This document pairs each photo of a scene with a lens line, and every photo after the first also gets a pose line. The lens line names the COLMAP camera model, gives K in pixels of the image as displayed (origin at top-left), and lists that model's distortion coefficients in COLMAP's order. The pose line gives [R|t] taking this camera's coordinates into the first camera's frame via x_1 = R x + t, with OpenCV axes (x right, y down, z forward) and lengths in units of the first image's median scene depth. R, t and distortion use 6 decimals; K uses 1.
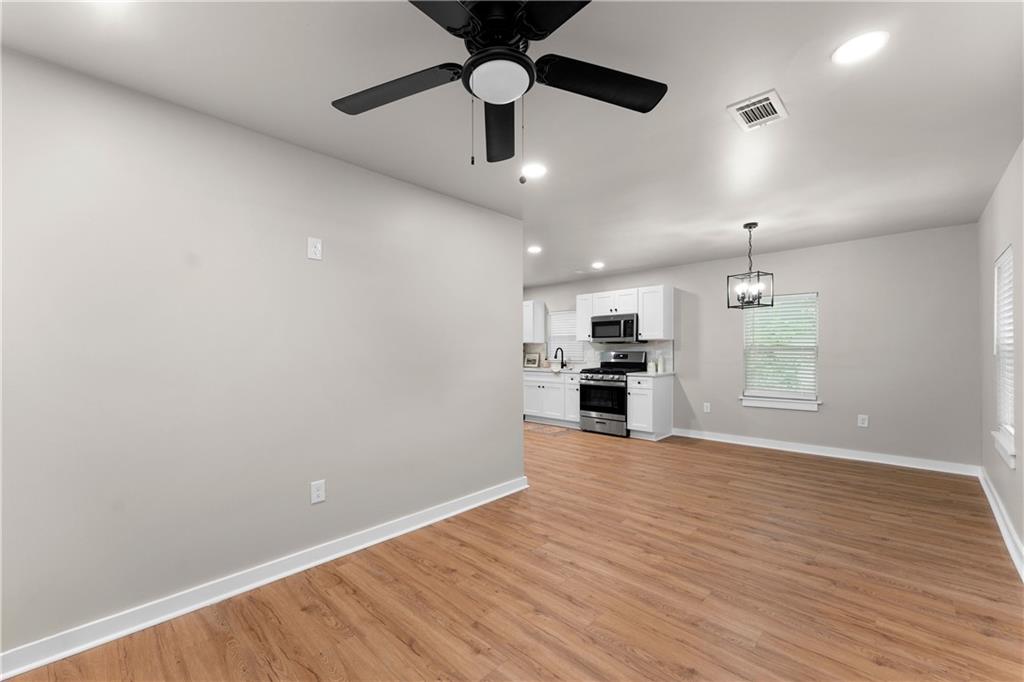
lens RADIAL K [[411.9, 0, 510.8], [0, 411.9, 357.8], [0, 0, 1]] dist [0.000734, 0.000112]
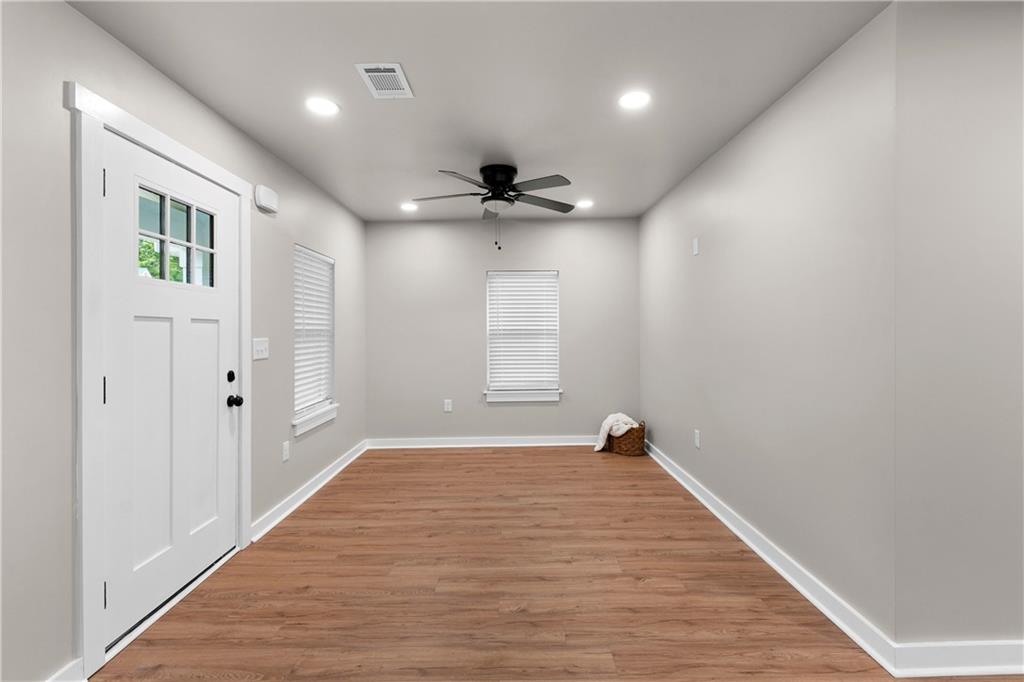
lens RADIAL K [[477.1, 0, 512.2], [0, 477.1, 321.9], [0, 0, 1]] dist [-0.000573, -0.000092]
pose [[-0.722199, 0.002403, -0.691682, 0.427169], [0.001684, 0.999997, 0.001716, -0.020045], [0.691684, 0.000074, -0.722200, 0.733656]]
